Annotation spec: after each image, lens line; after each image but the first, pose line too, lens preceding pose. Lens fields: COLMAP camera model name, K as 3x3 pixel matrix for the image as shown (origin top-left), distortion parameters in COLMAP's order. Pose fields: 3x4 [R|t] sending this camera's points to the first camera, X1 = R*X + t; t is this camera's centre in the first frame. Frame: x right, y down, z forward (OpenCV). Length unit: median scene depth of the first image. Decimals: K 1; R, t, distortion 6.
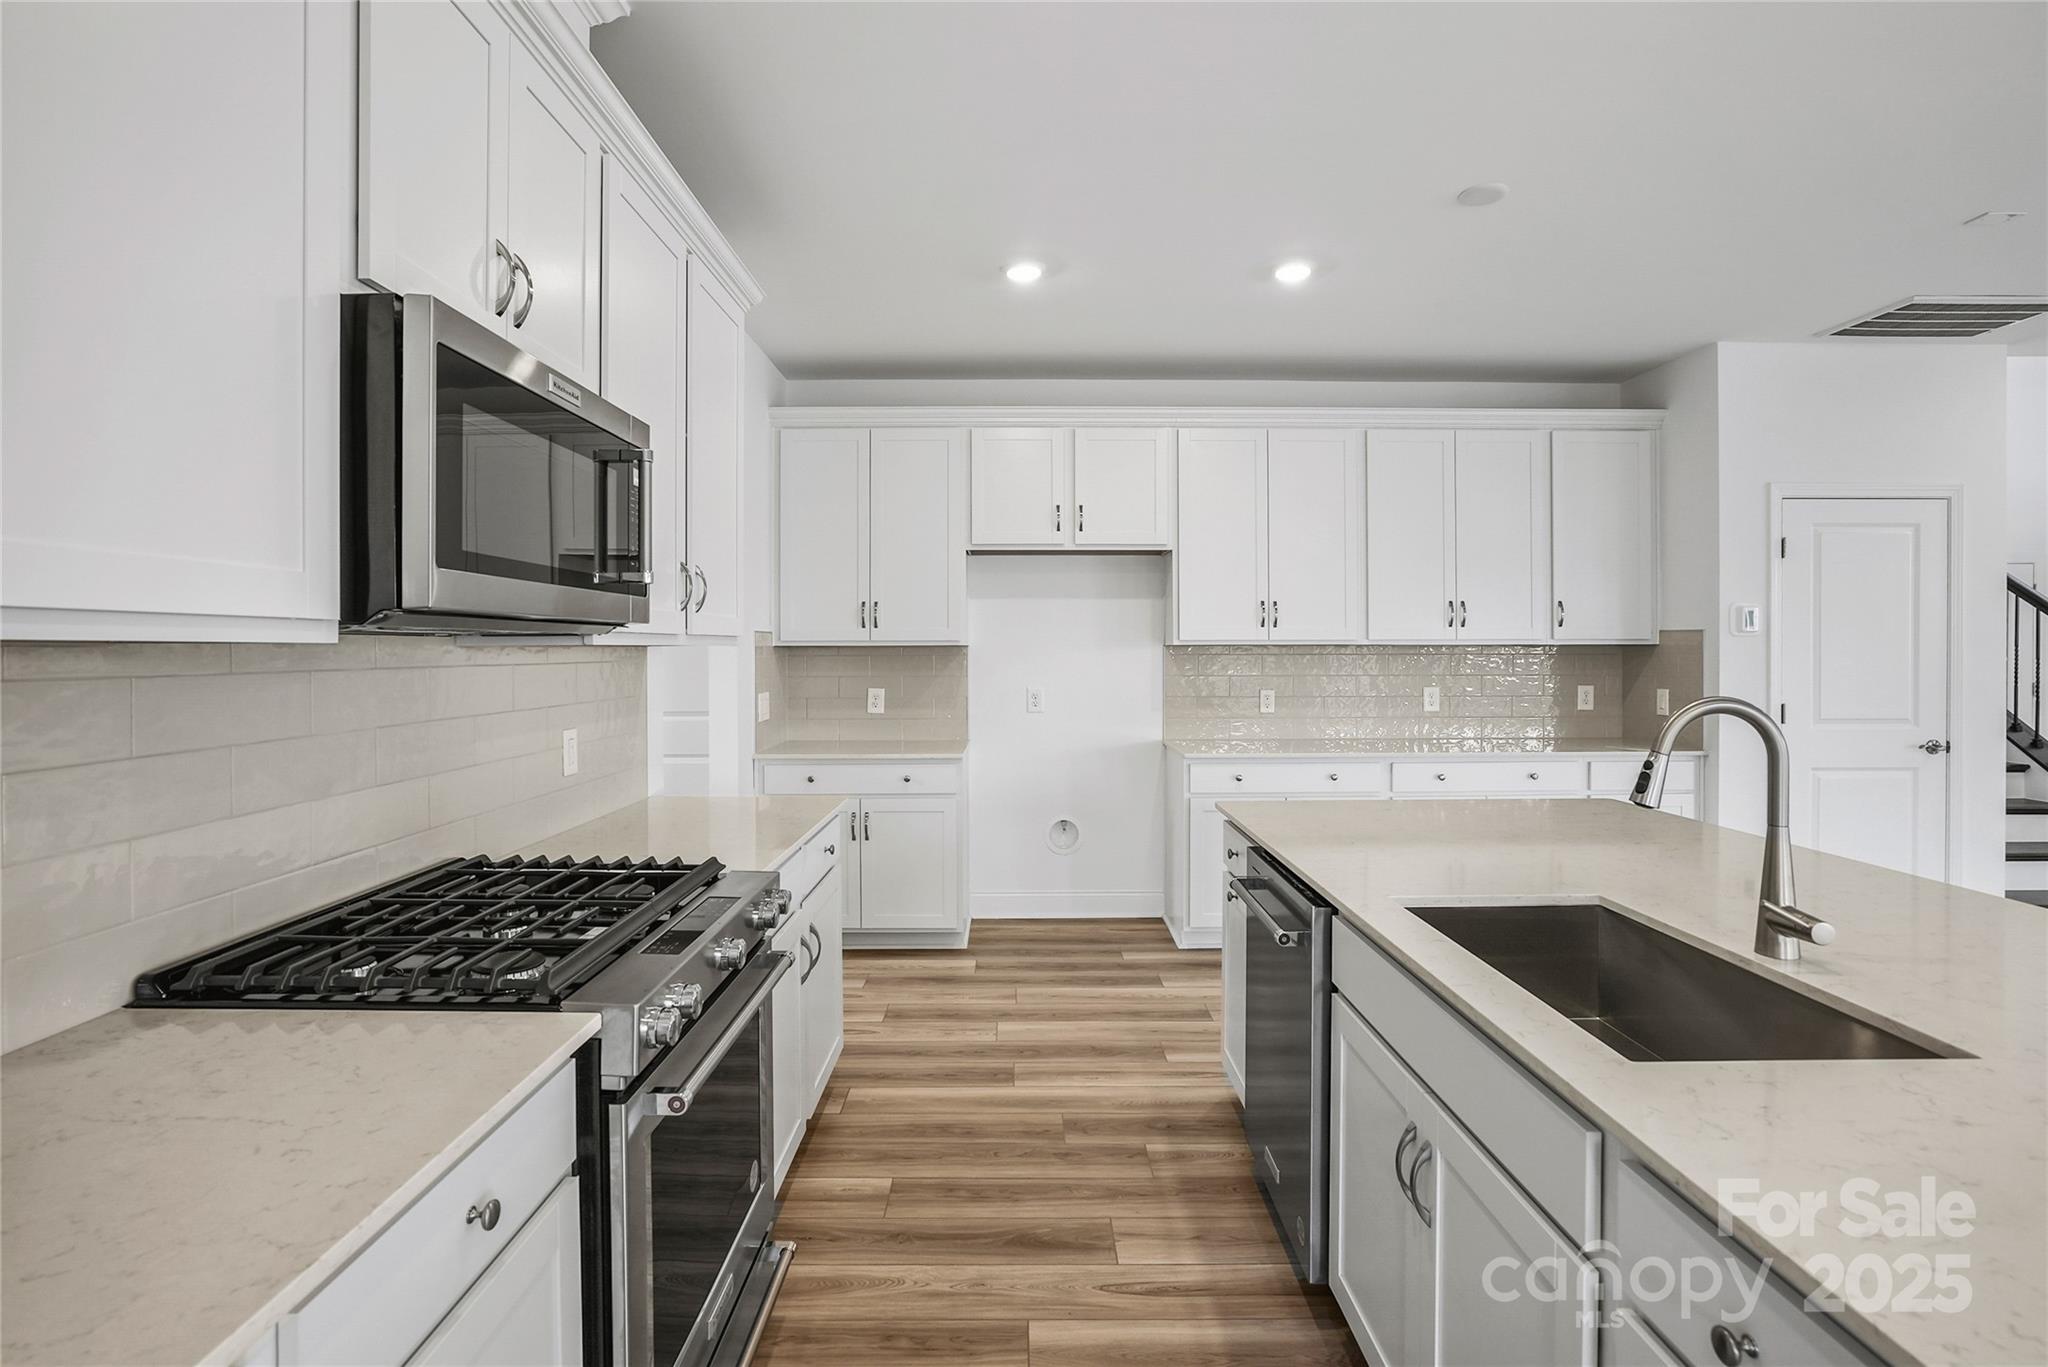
lens RADIAL K [[974.9, 0, 1010.6], [0, 974.9, 665.4], [0, 0, 1]] dist [-0.037226, 0.011057]
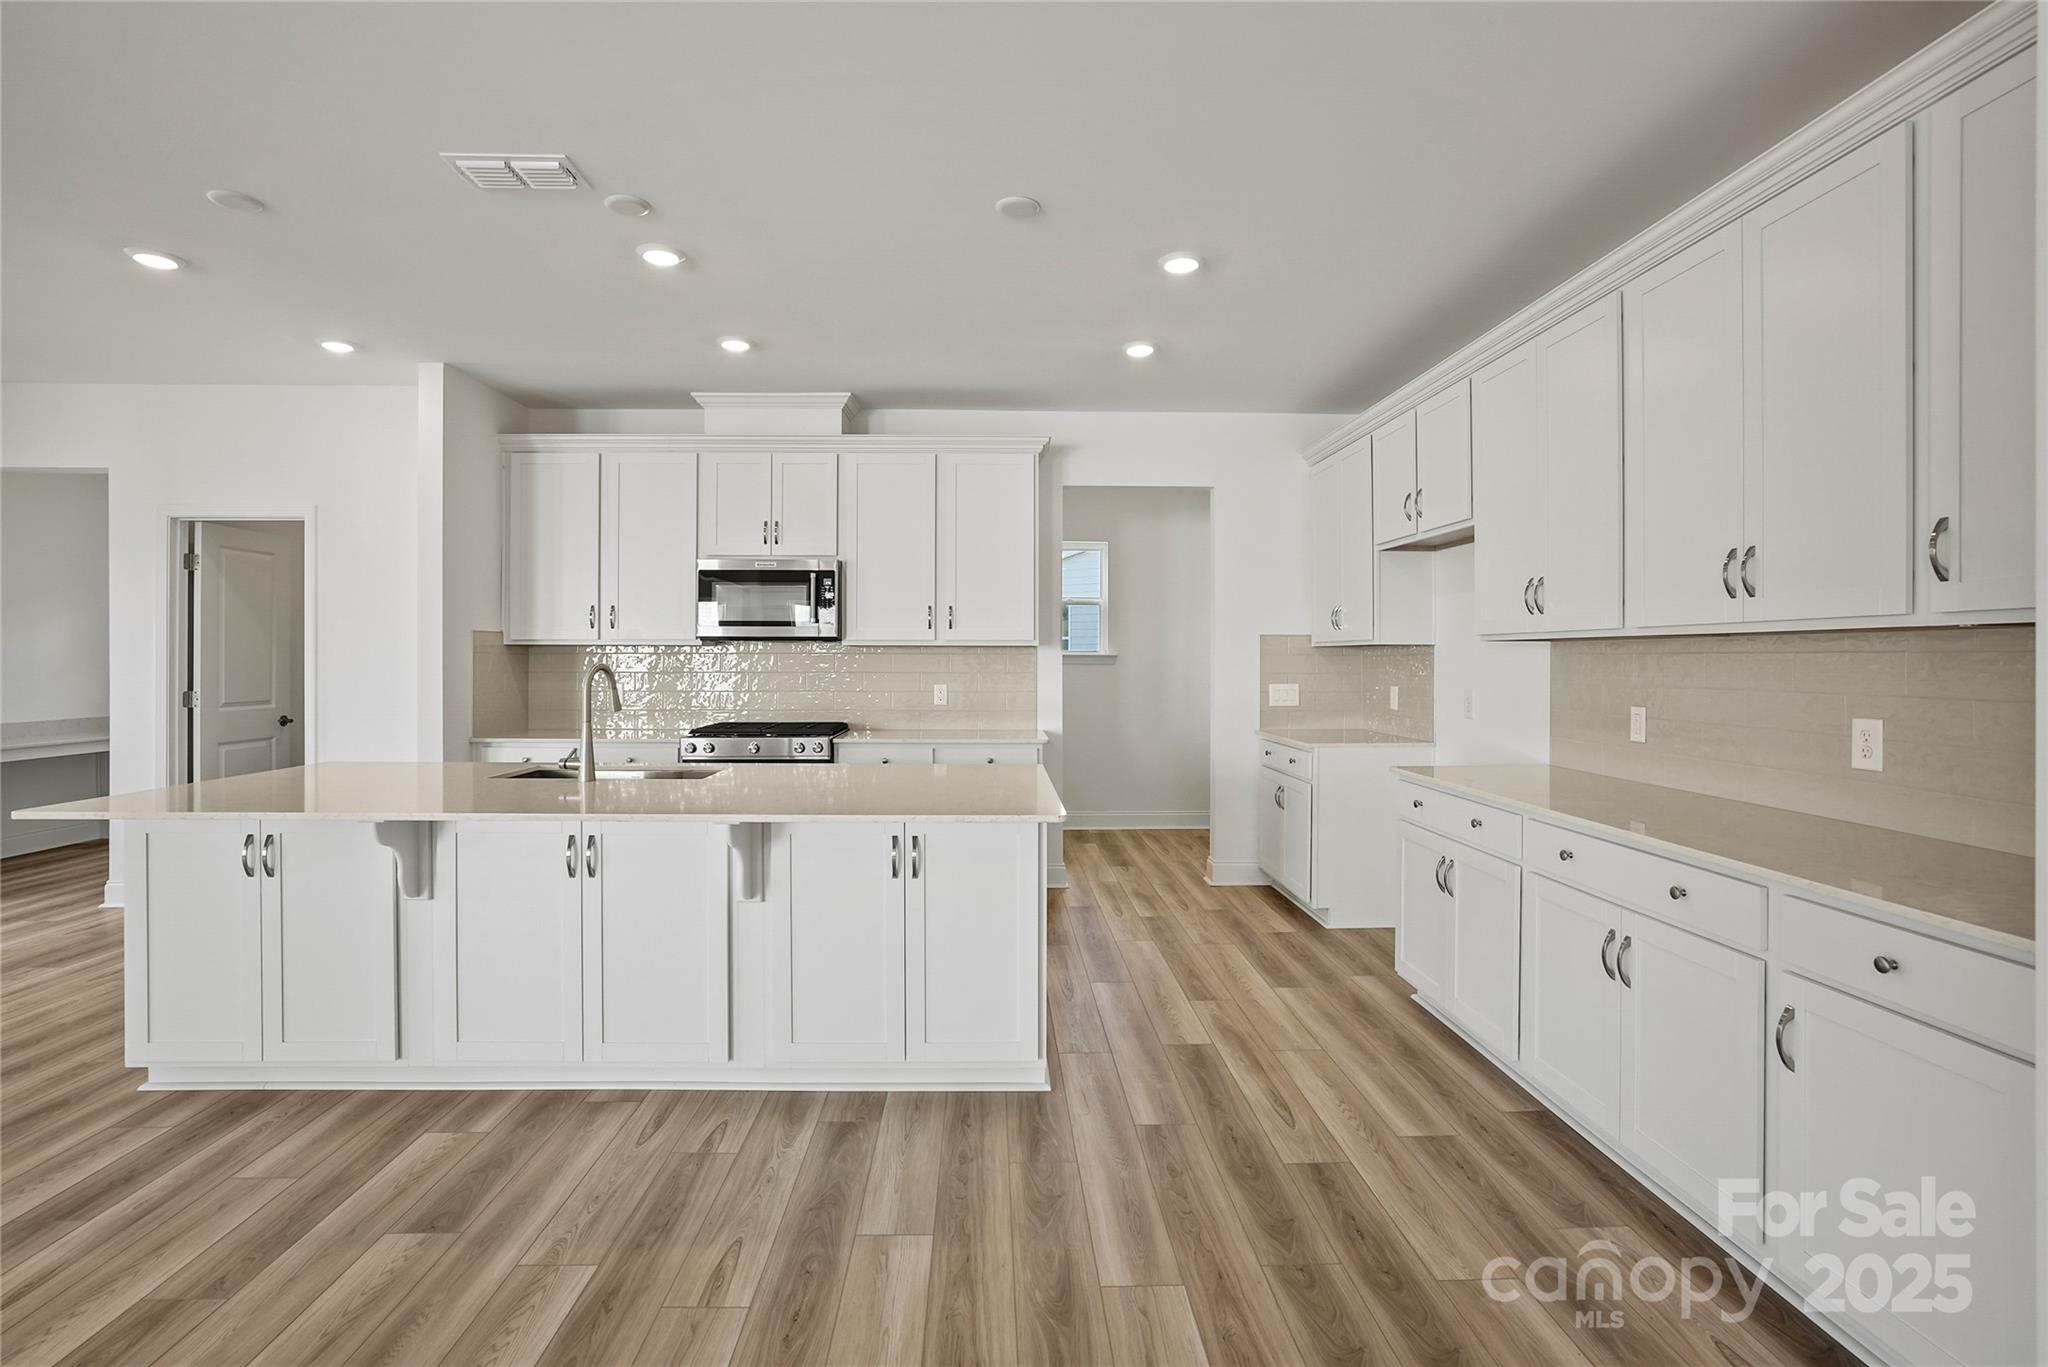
lens RADIAL K [[974.9, 0, 1019.0], [0, 974.9, 664.3], [0, 0, 1]] dist [-0.037226, 0.011057]
pose [[0.028909, 0.009460, -0.999537, 0.960399], [-0.018685, 0.999786, 0.008922, -0.001450], [0.999407, 0.018419, 0.029079, 0.600822]]
